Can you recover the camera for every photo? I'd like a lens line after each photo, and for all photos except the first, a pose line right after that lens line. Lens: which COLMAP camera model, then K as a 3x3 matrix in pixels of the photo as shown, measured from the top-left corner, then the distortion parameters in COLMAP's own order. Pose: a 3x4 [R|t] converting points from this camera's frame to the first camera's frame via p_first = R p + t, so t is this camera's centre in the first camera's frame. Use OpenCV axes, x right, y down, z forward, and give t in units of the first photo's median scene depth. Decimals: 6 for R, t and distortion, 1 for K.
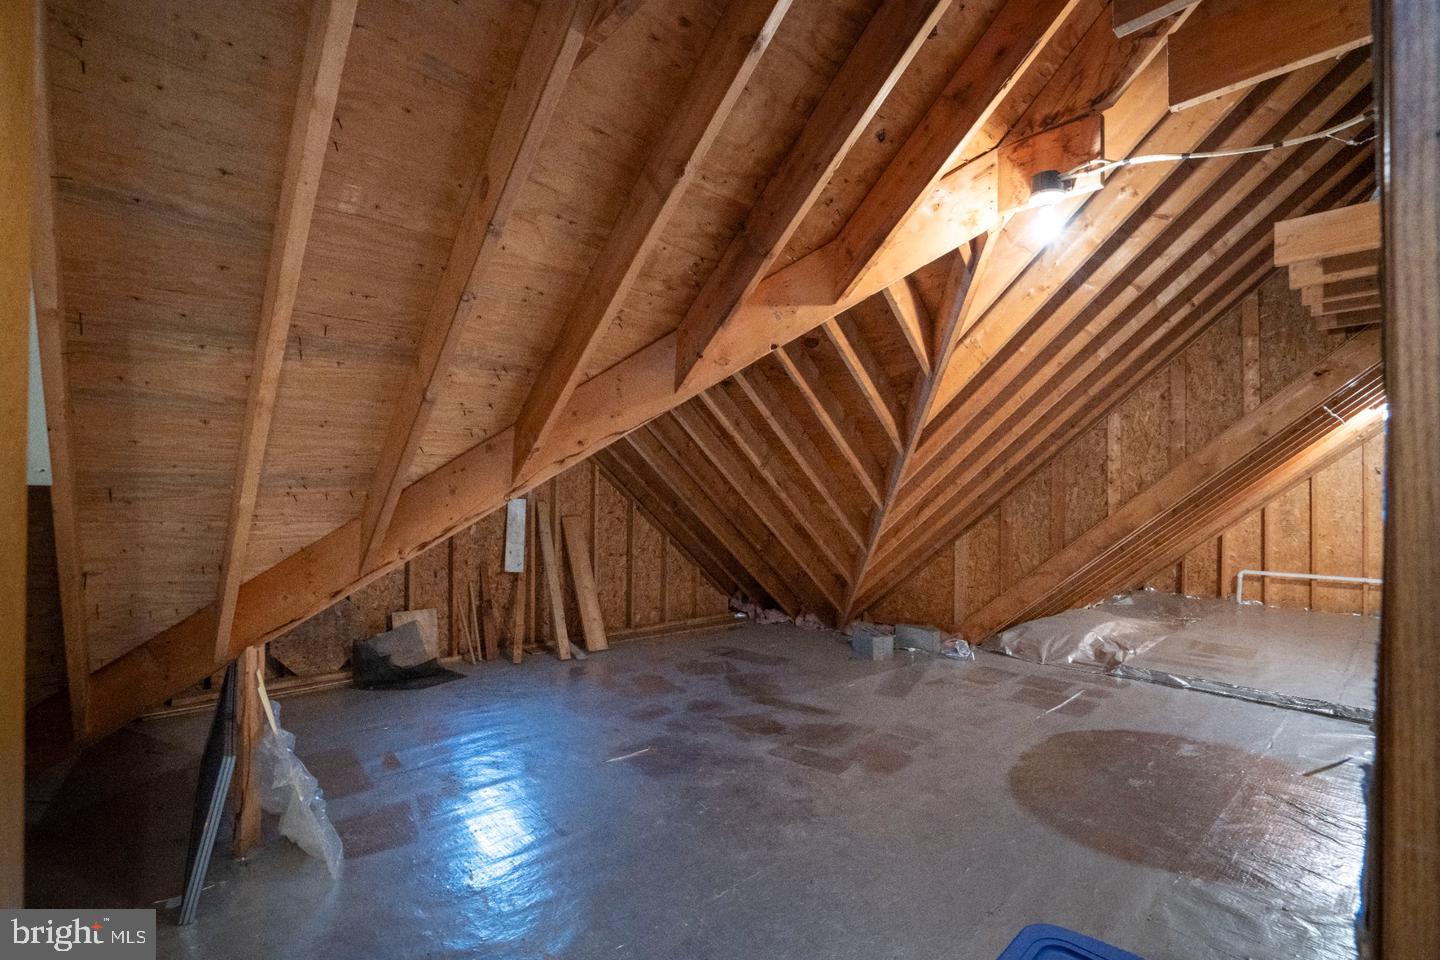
lens RADIAL K [[655.1, 0, 706.3], [0, 655.1, 489.8], [0, 0, 1]] dist [-0.038586, 0.004651]
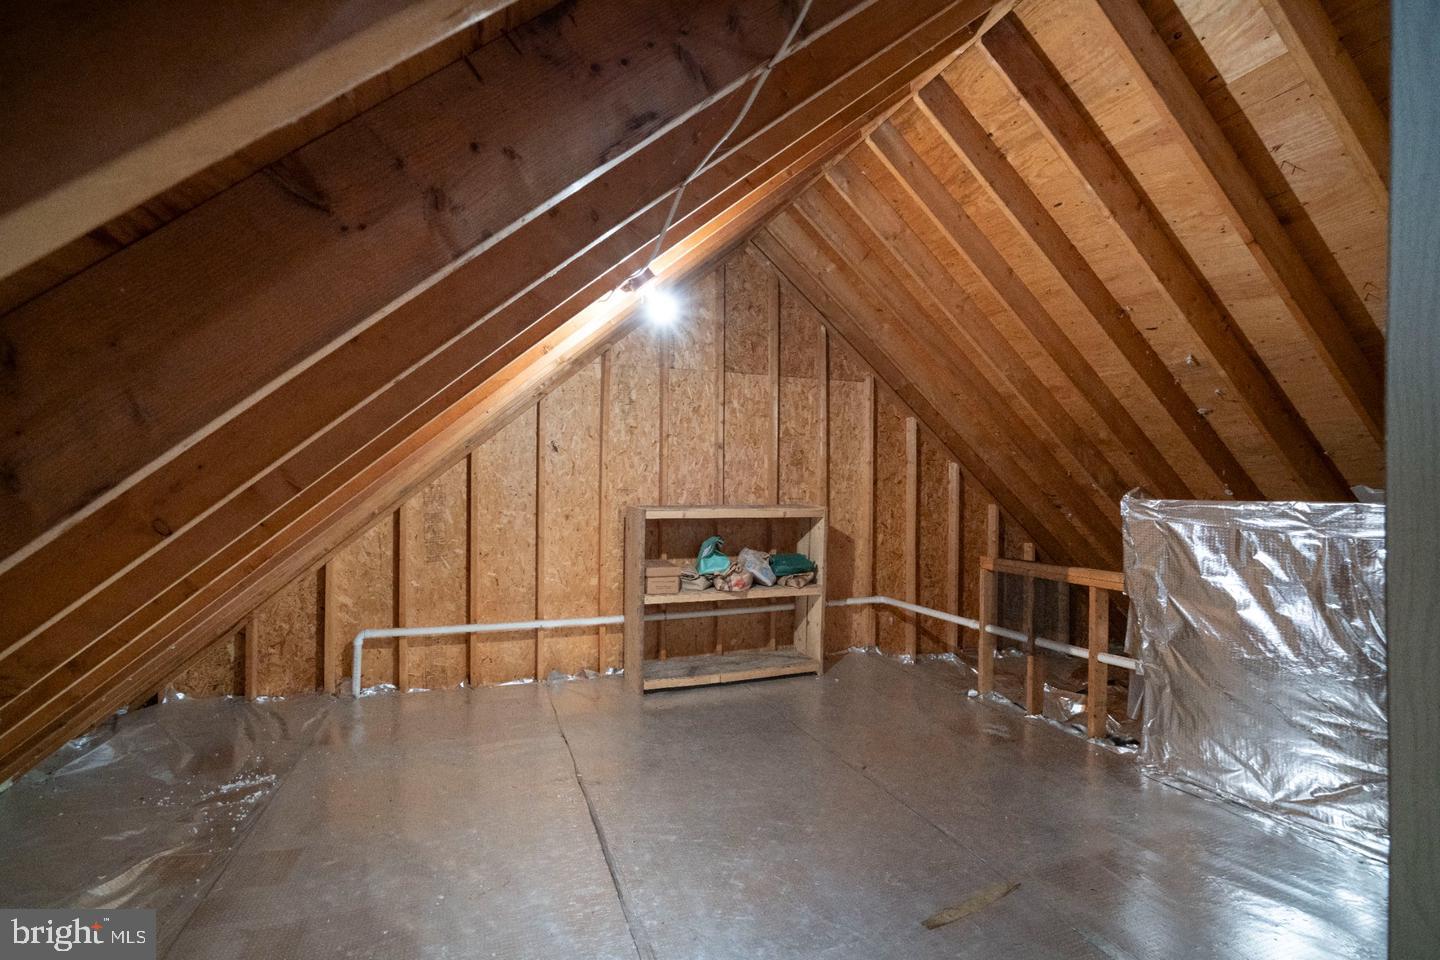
lens RADIAL K [[655.1, 0, 707.3], [0, 655.1, 487.5], [0, 0, 1]] dist [-0.038586, 0.004651]
pose [[0.369364, 0.005226, 0.929270, 0.465118], [-0.010766, 0.999941, -0.001345, 0.008550], [-0.929222, -0.009508, 0.369399, 0.558816]]
